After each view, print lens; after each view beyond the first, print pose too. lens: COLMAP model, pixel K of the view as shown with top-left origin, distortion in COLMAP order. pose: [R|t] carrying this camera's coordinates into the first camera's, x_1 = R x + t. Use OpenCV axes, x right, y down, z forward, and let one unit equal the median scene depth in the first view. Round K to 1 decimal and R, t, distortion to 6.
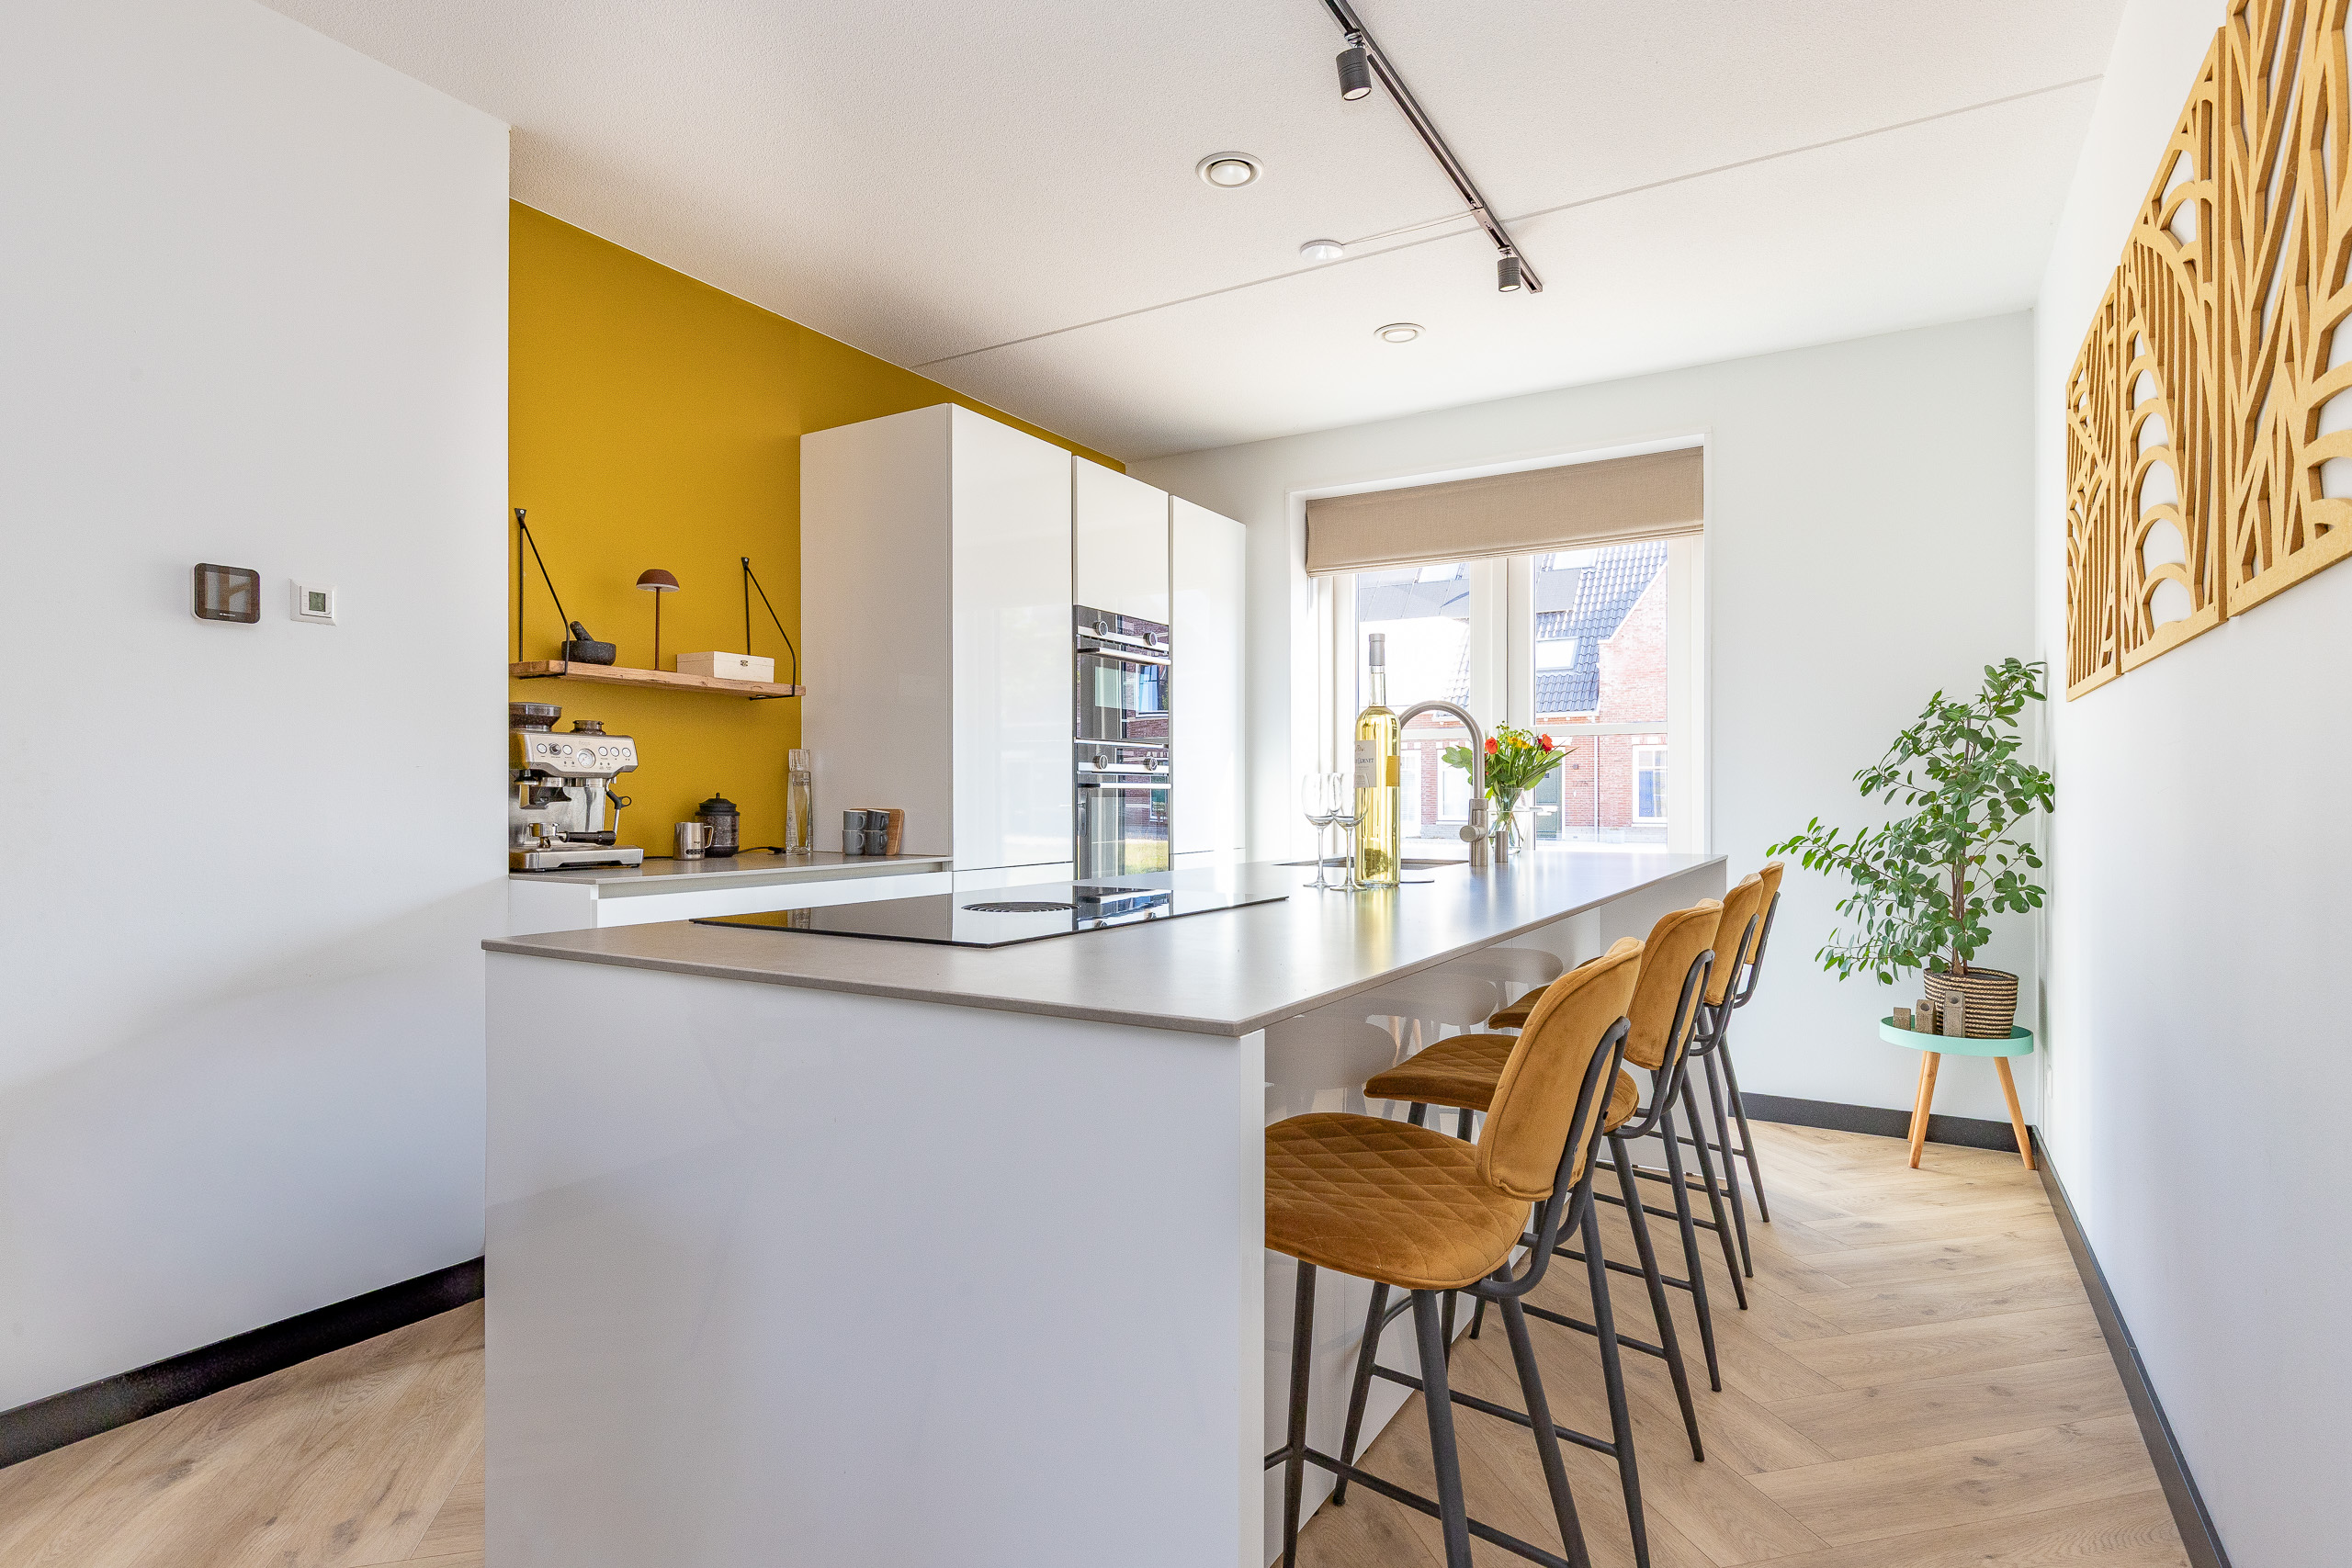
lens RADIAL K [[1215.6, 0, 1181.2], [0, 1215.6, 790.3], [0, 0, 1]] dist [0.002793, 0.000097]
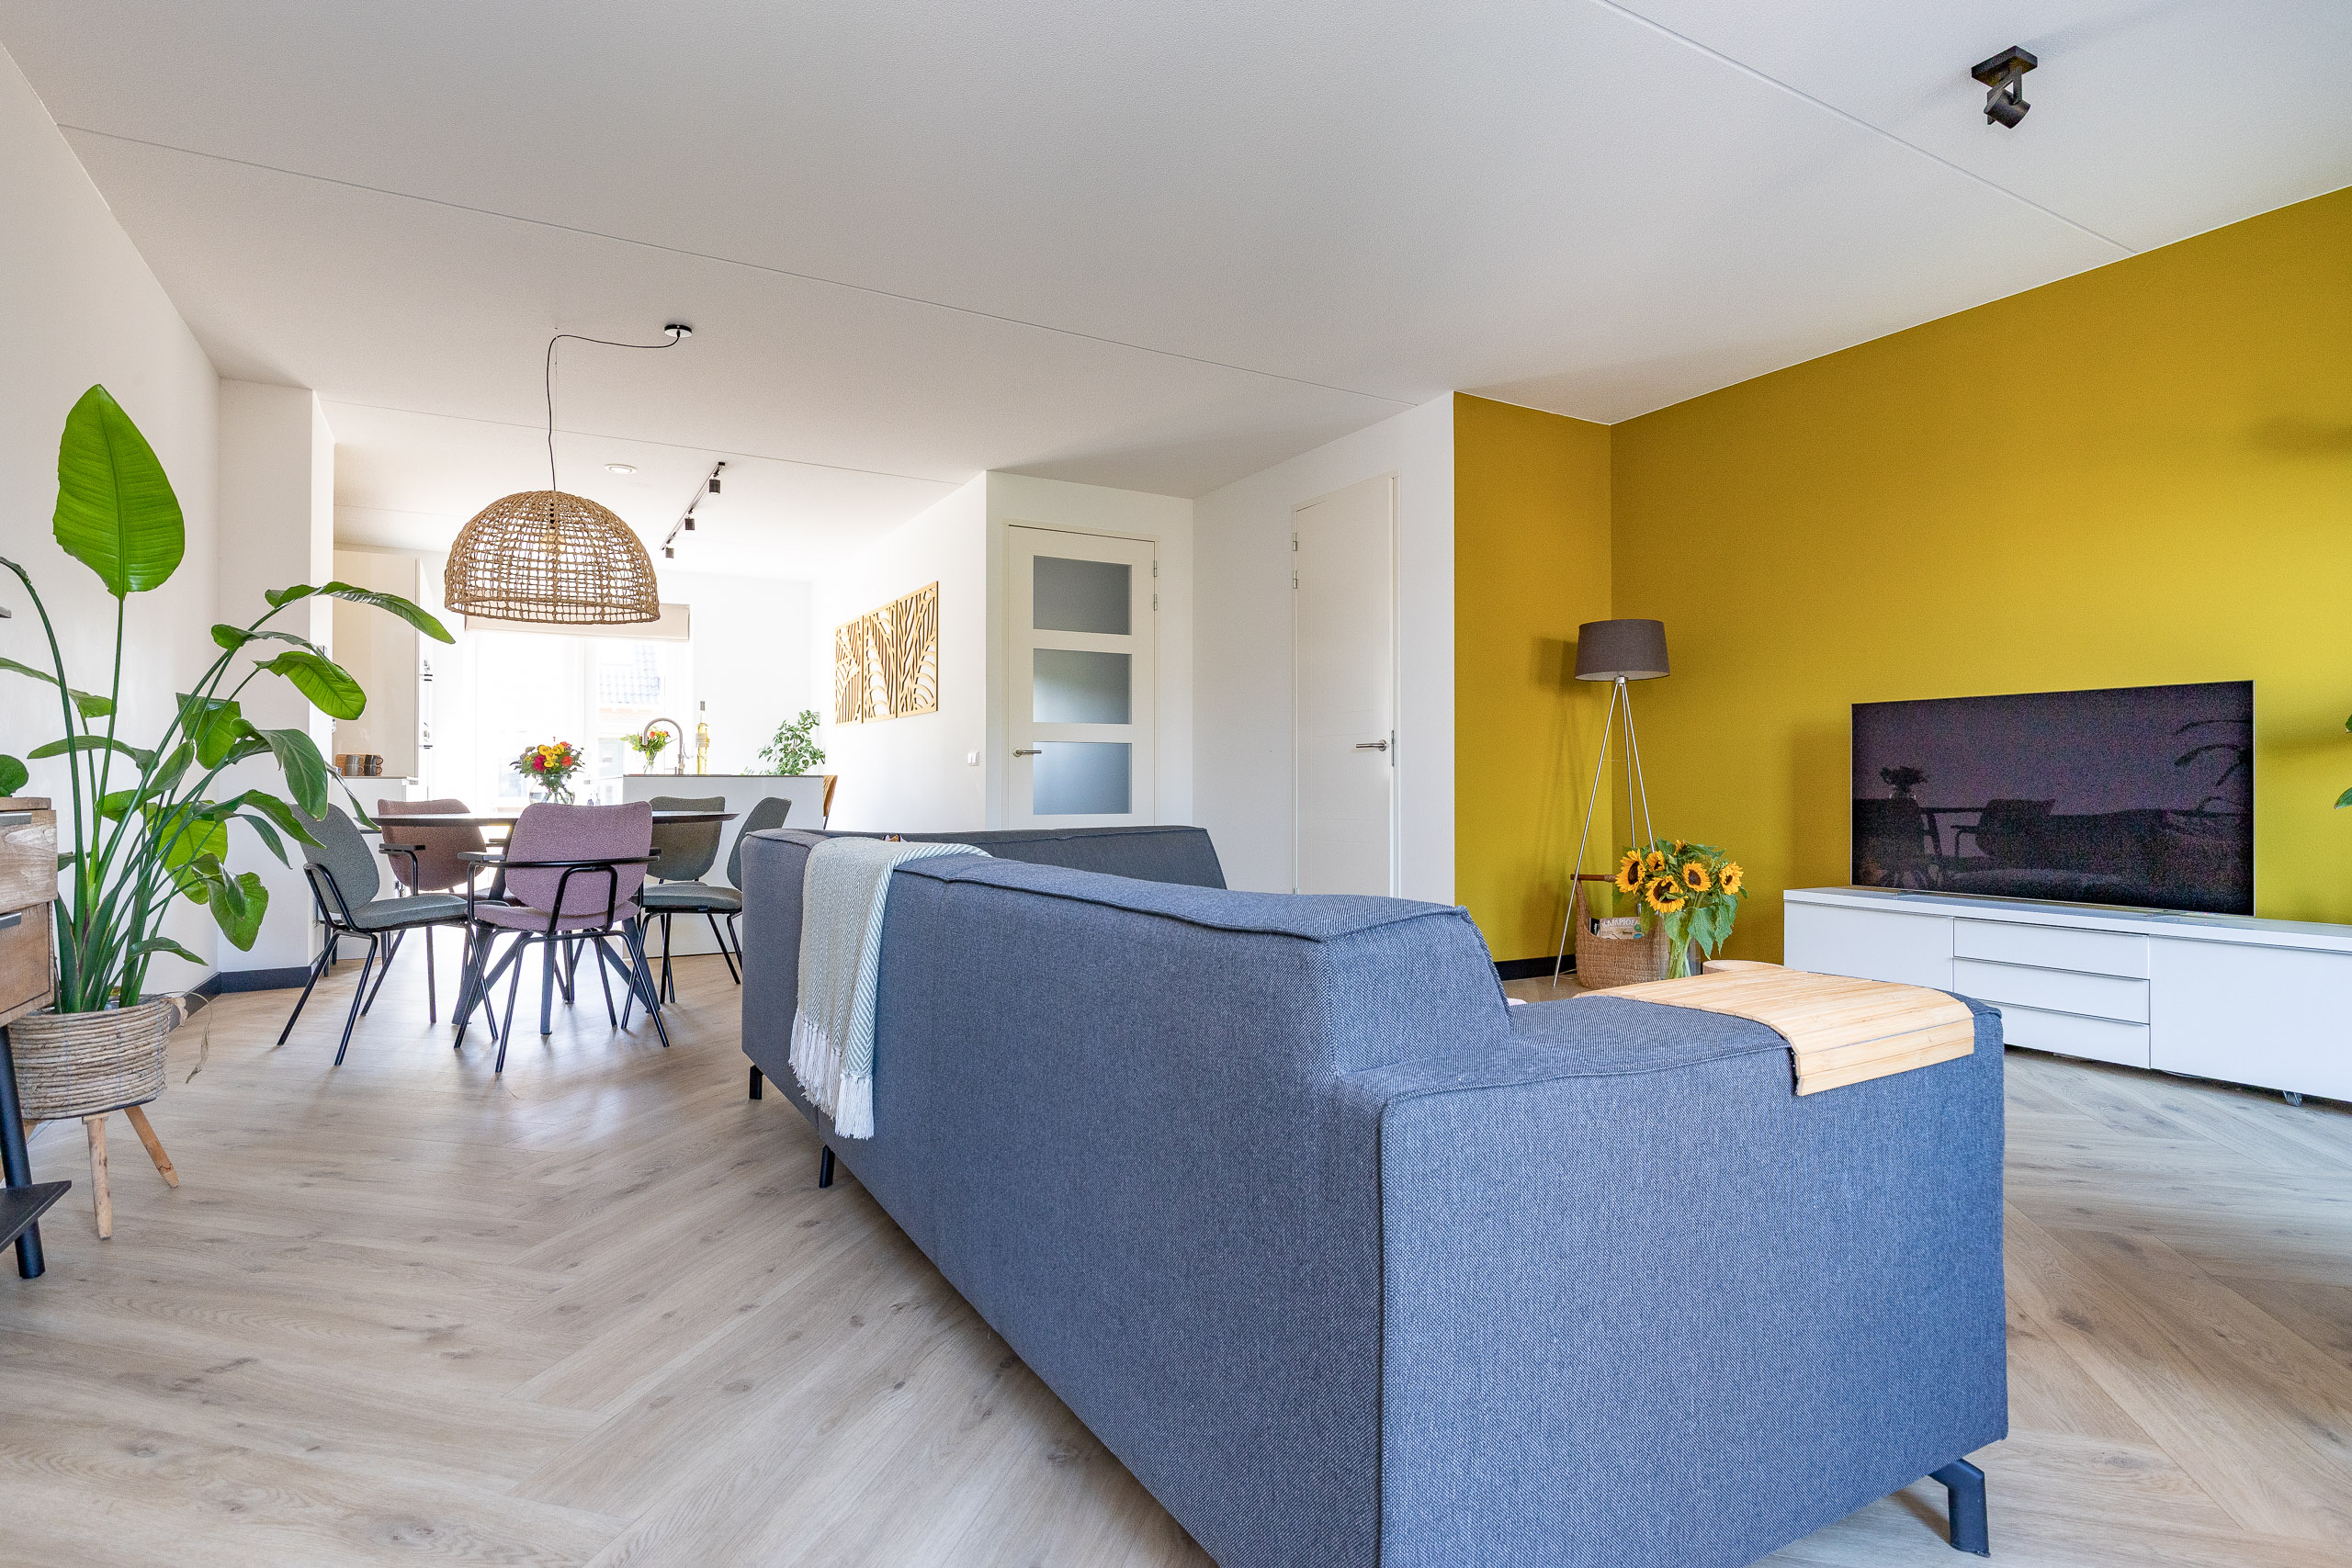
lens RADIAL K [[1179.1, 0, 1208.8], [0, 1179.1, 783.8], [0, 0, 1]] dist [-0.000232, -0.000103]
pose [[0.465542, 0.000054, 0.885026, -1.304569], [-0.002382, 0.999996, 0.001192, 0.056881], [-0.885023, -0.002663, 0.465540, -1.103423]]
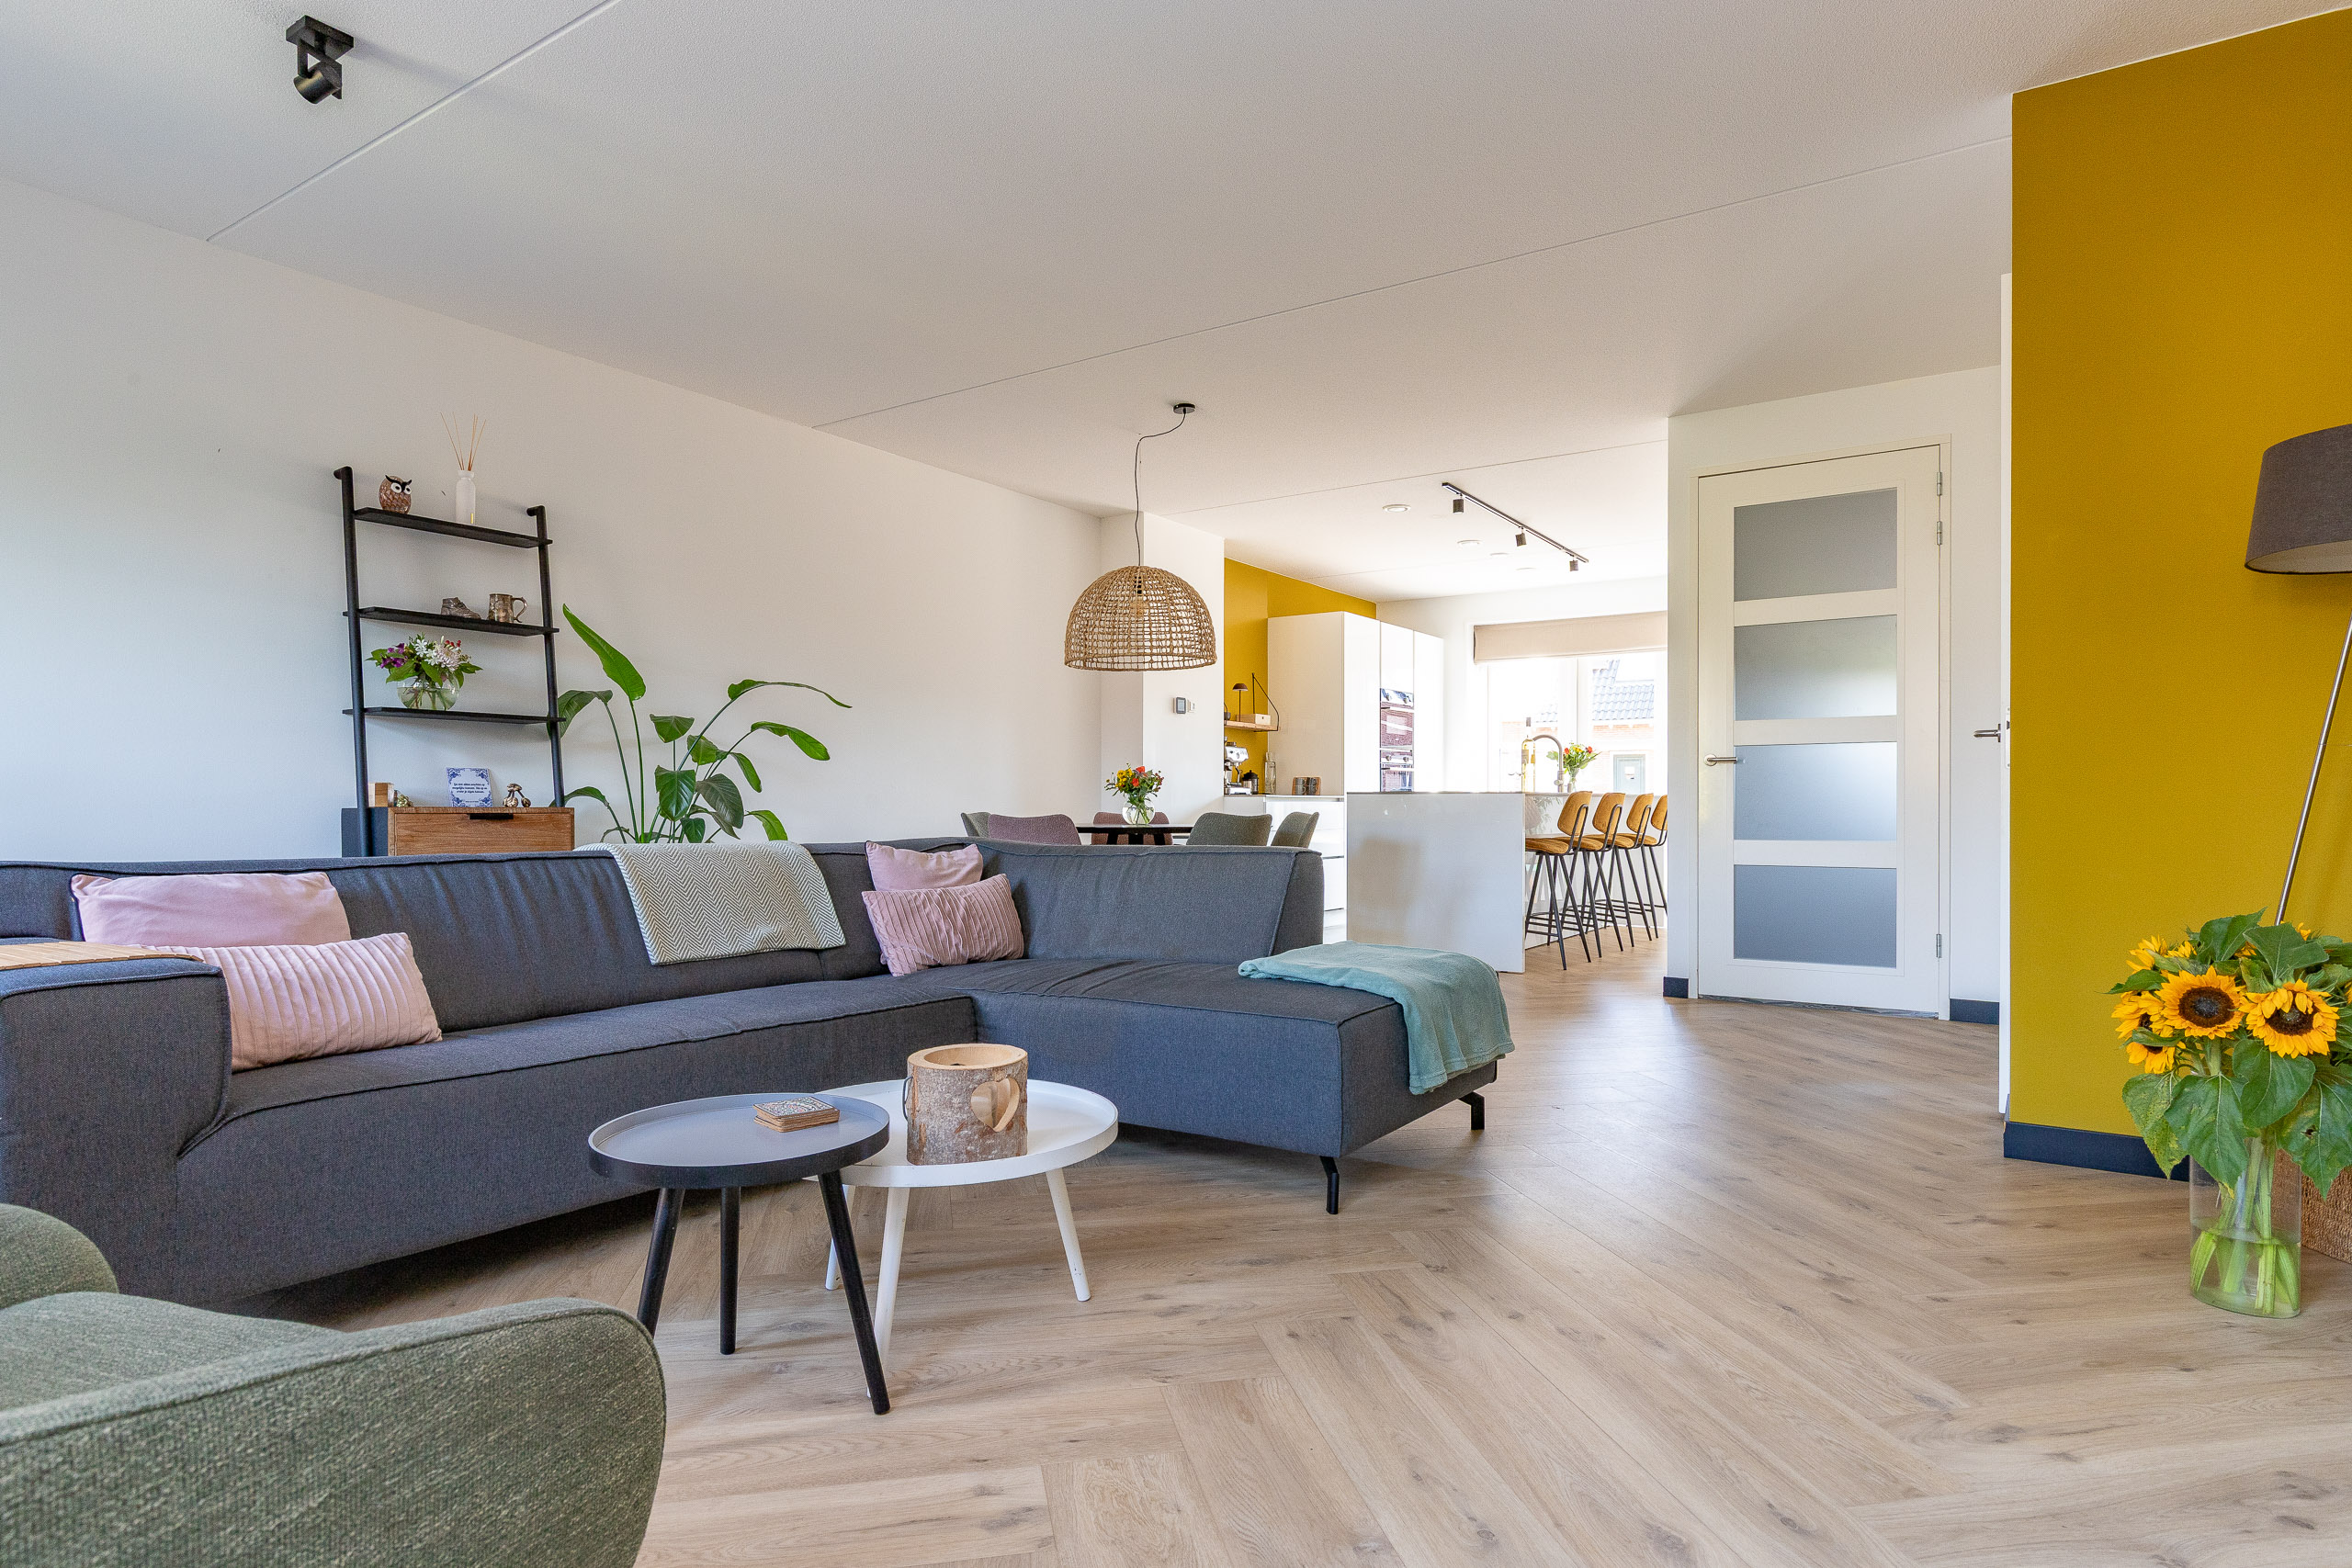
lens RADIAL K [[1299.4, 0, 1183.6], [0, 1299.4, 798.3], [0, 0, 1]] dist [0.000615, 0.000024]
pose [[0.998831, 0.000654, -0.048331, -0.383796], [-0.000684, 1.000000, -0.000601, 0.060147], [0.048330, 0.000634, 0.998831, -1.628845]]
